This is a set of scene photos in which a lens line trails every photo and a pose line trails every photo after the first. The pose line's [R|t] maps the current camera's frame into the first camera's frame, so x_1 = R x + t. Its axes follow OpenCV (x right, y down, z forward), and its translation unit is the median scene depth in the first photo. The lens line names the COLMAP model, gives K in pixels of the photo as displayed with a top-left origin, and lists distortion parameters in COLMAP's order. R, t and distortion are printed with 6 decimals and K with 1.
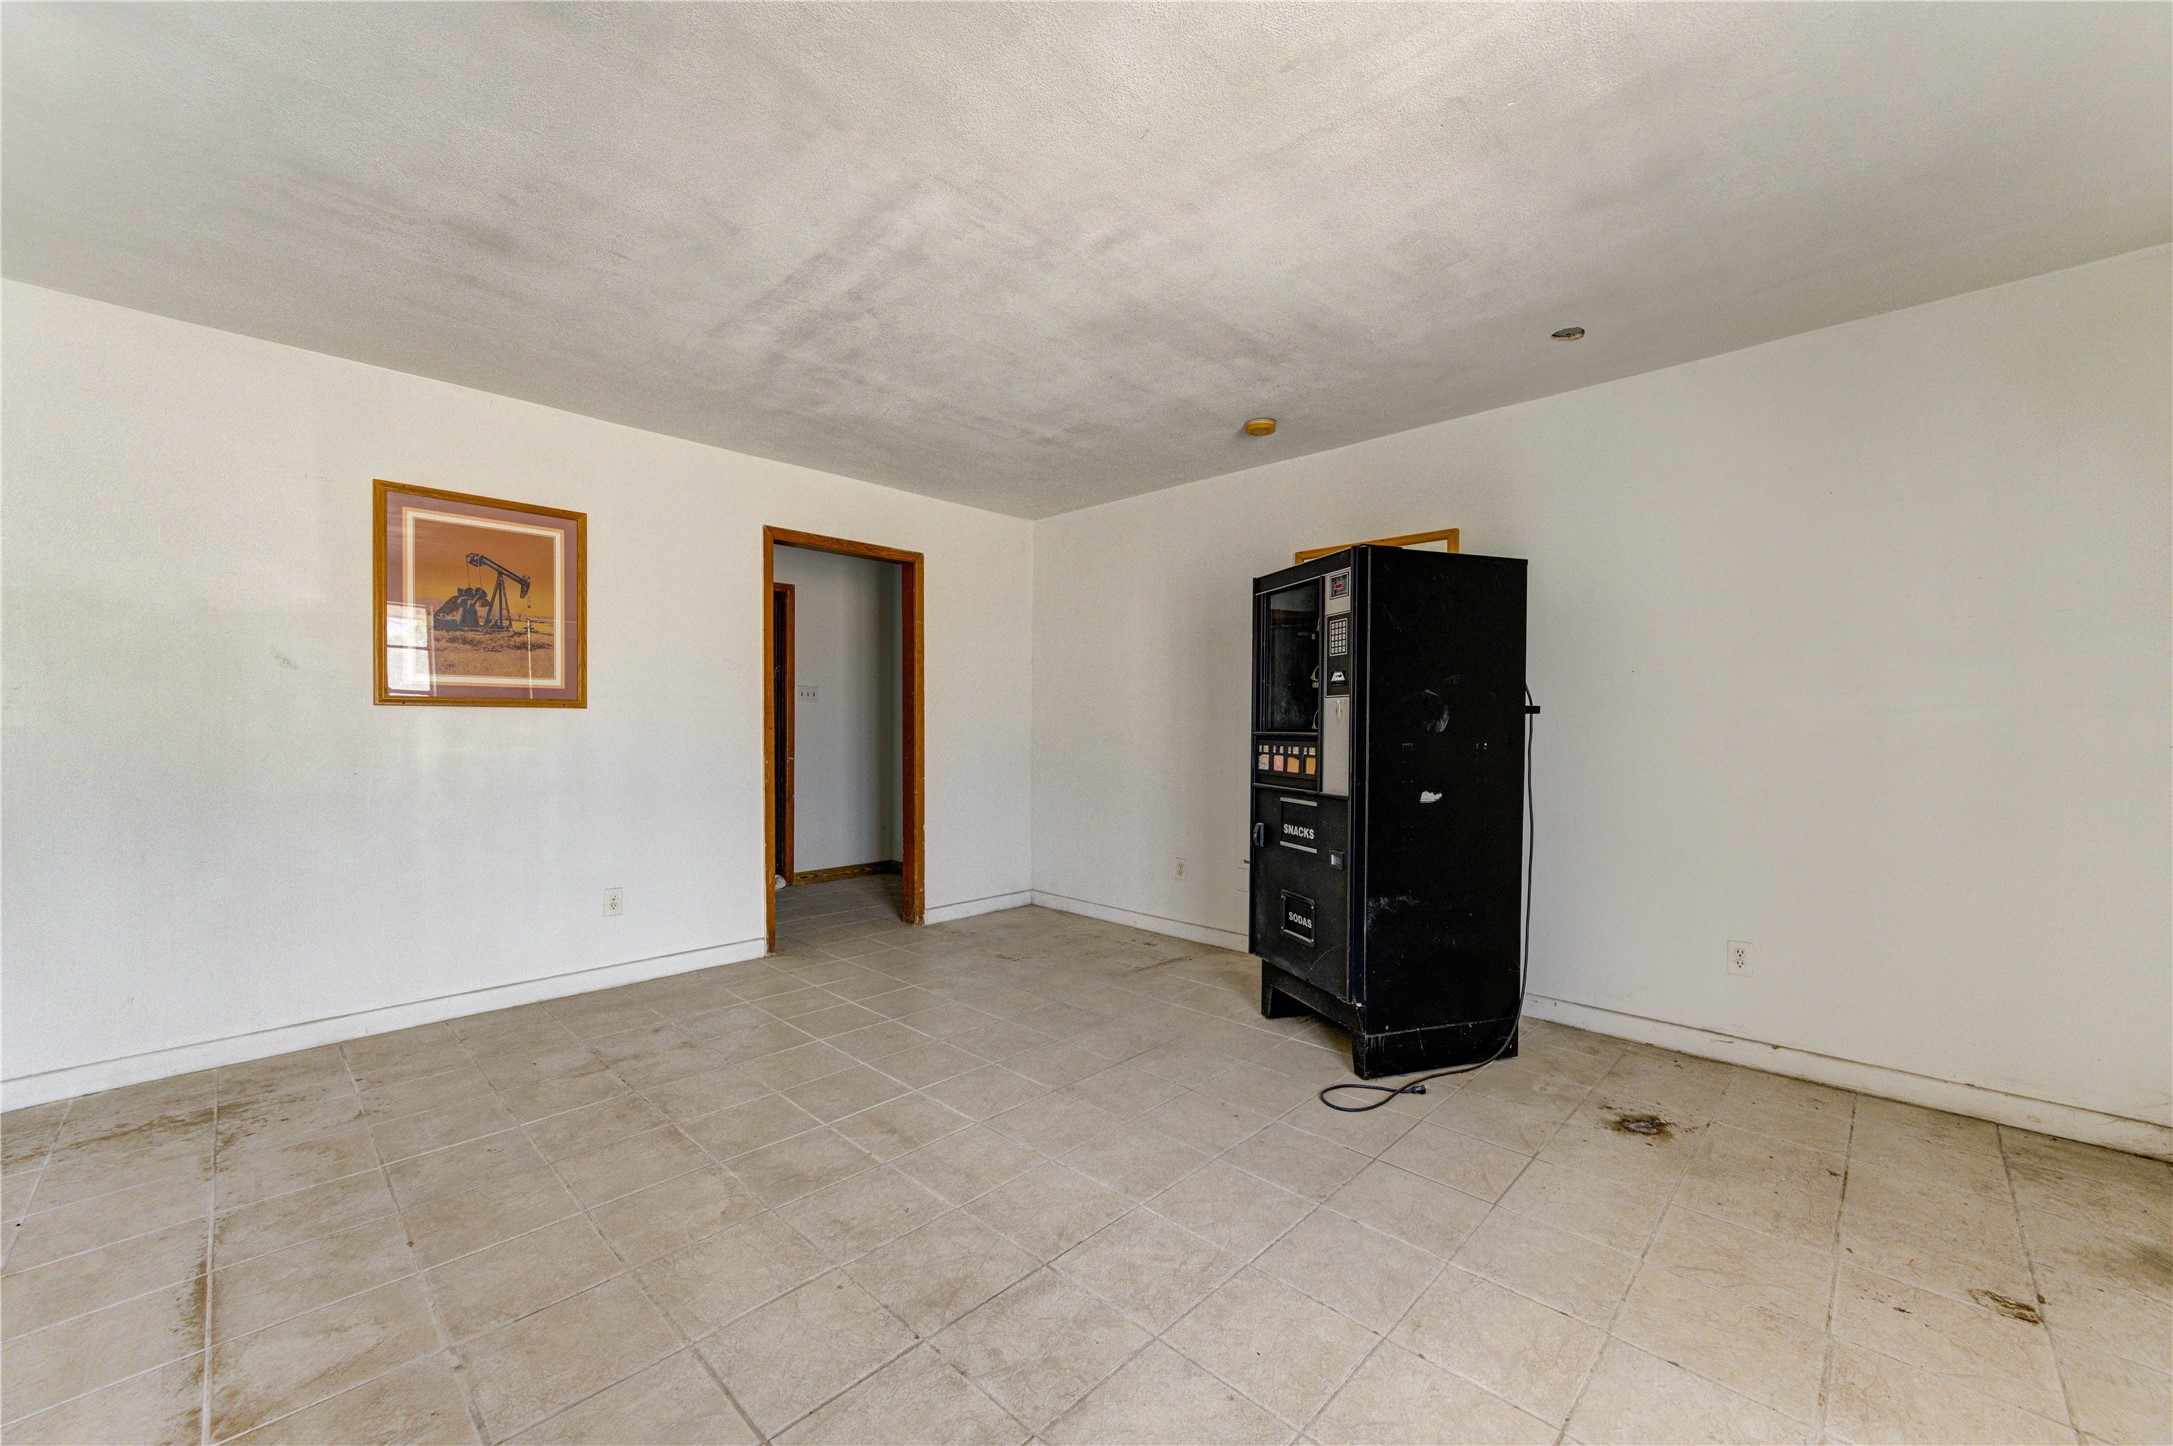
lens RADIAL K [[848.2, 0, 1082.8], [0, 848.2, 719.7], [0, 0, 1]] dist [0.001245, -0.000488]
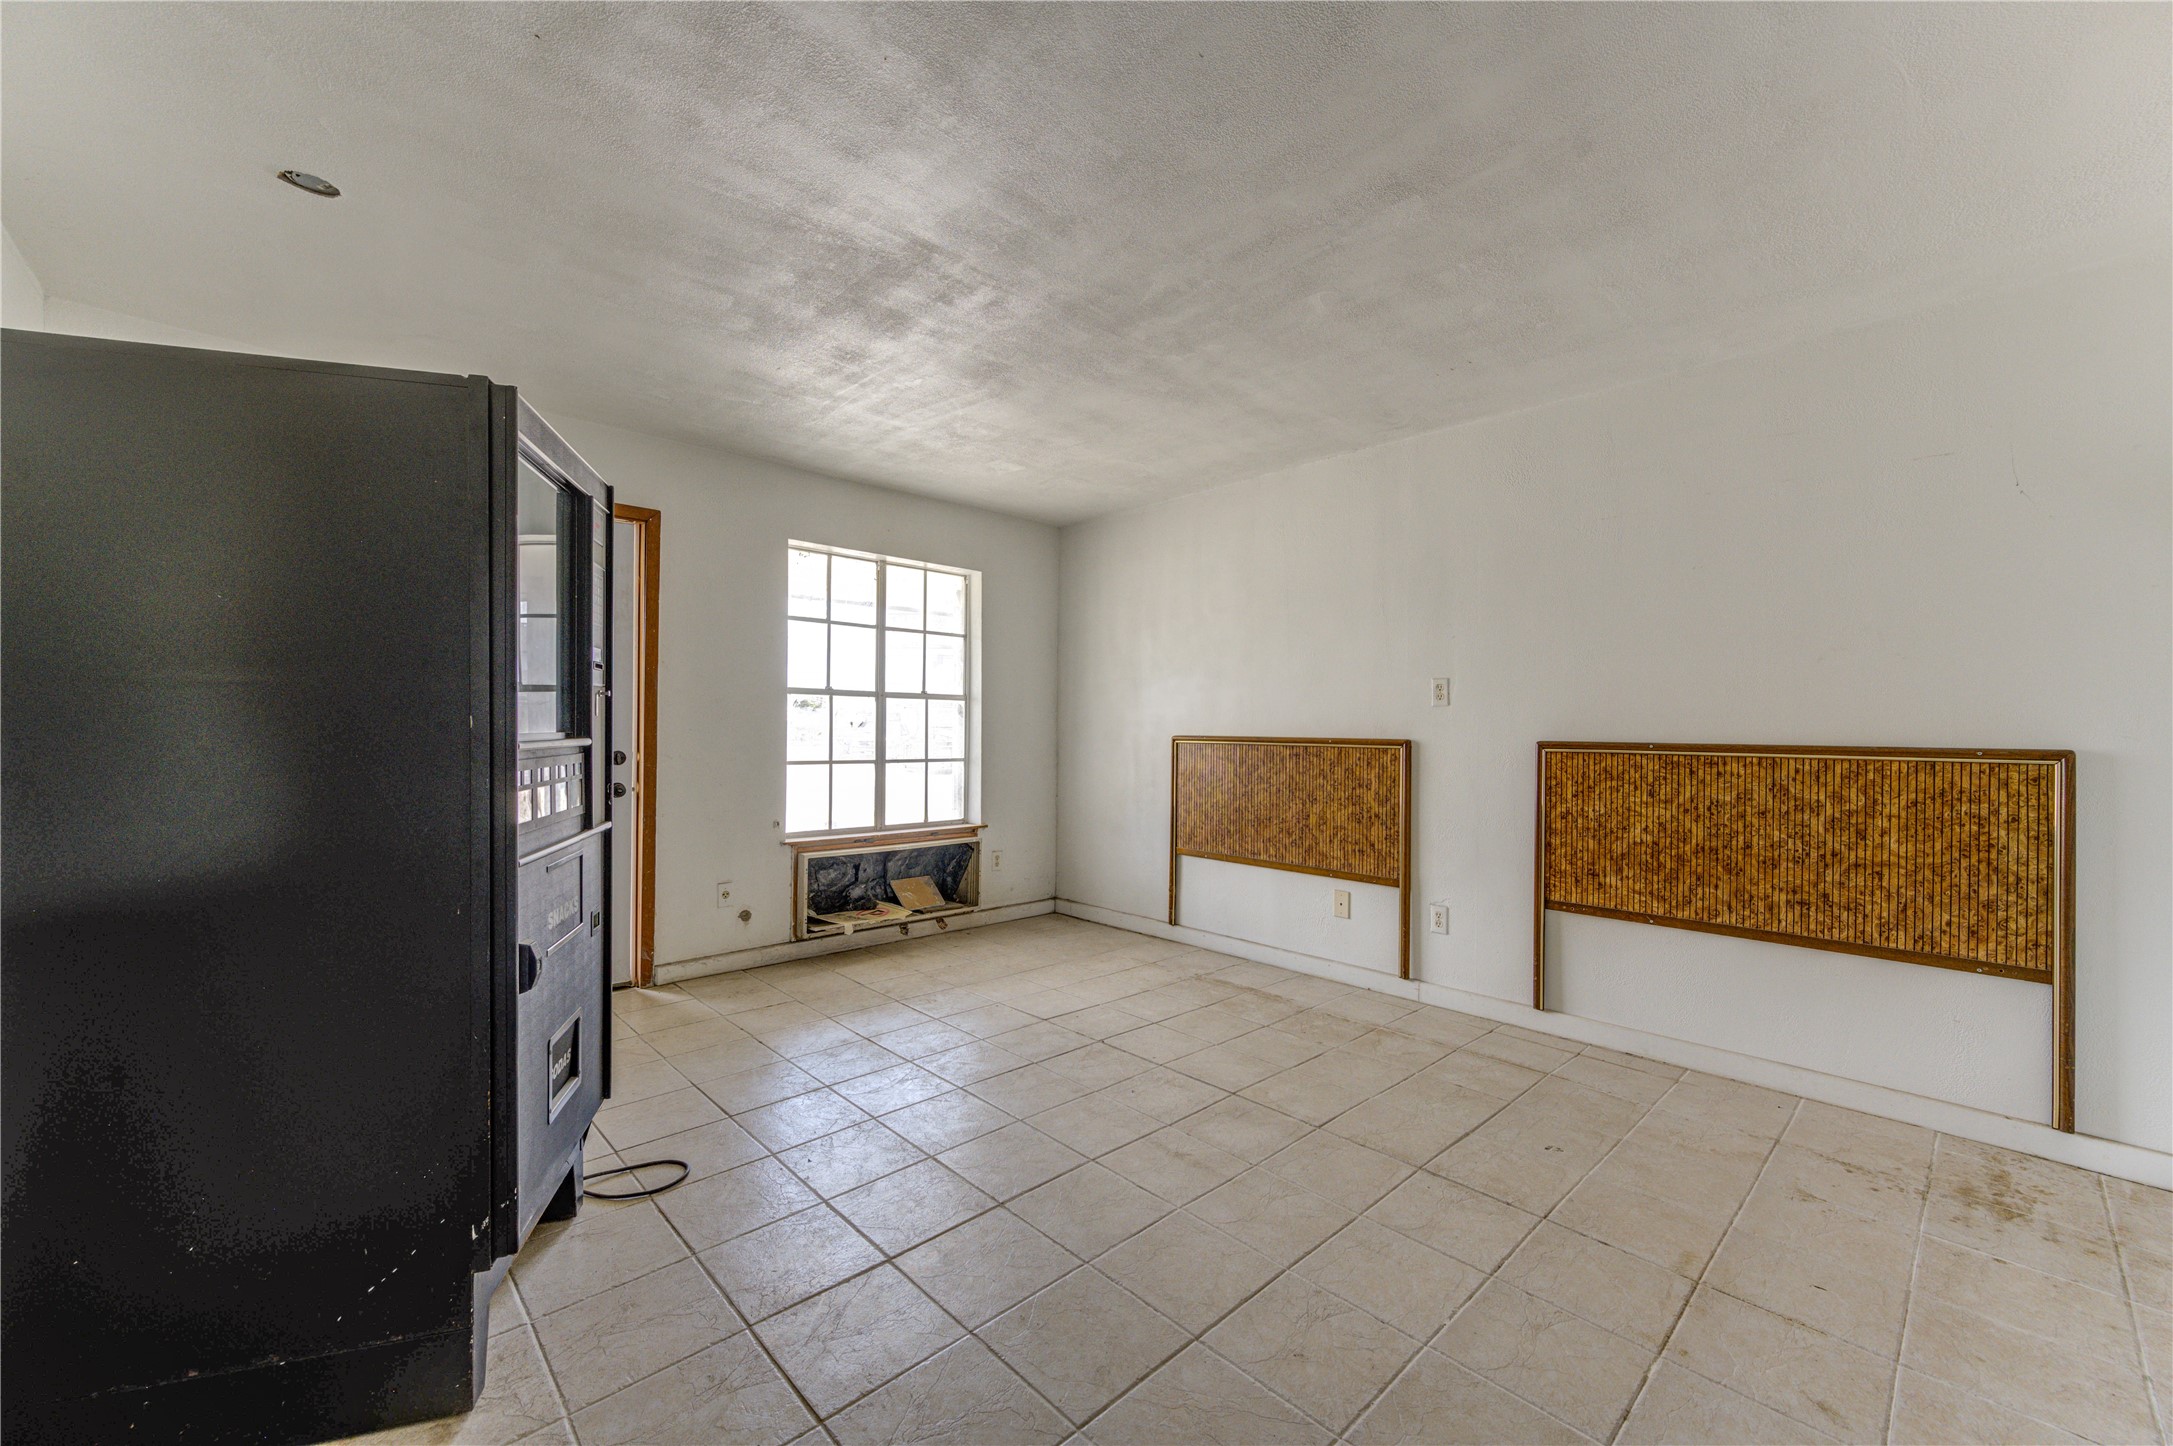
lens RADIAL K [[848.2, 0, 1083.2], [0, 848.2, 728.5], [0, 0, 1]] dist [0.001245, -0.000488]
pose [[-0.998891, -0.011919, 0.045556, -0.123642], [-0.011876, 0.999929, 0.001220, -0.001287], [-0.045568, 0.000678, -0.998961, 1.595779]]
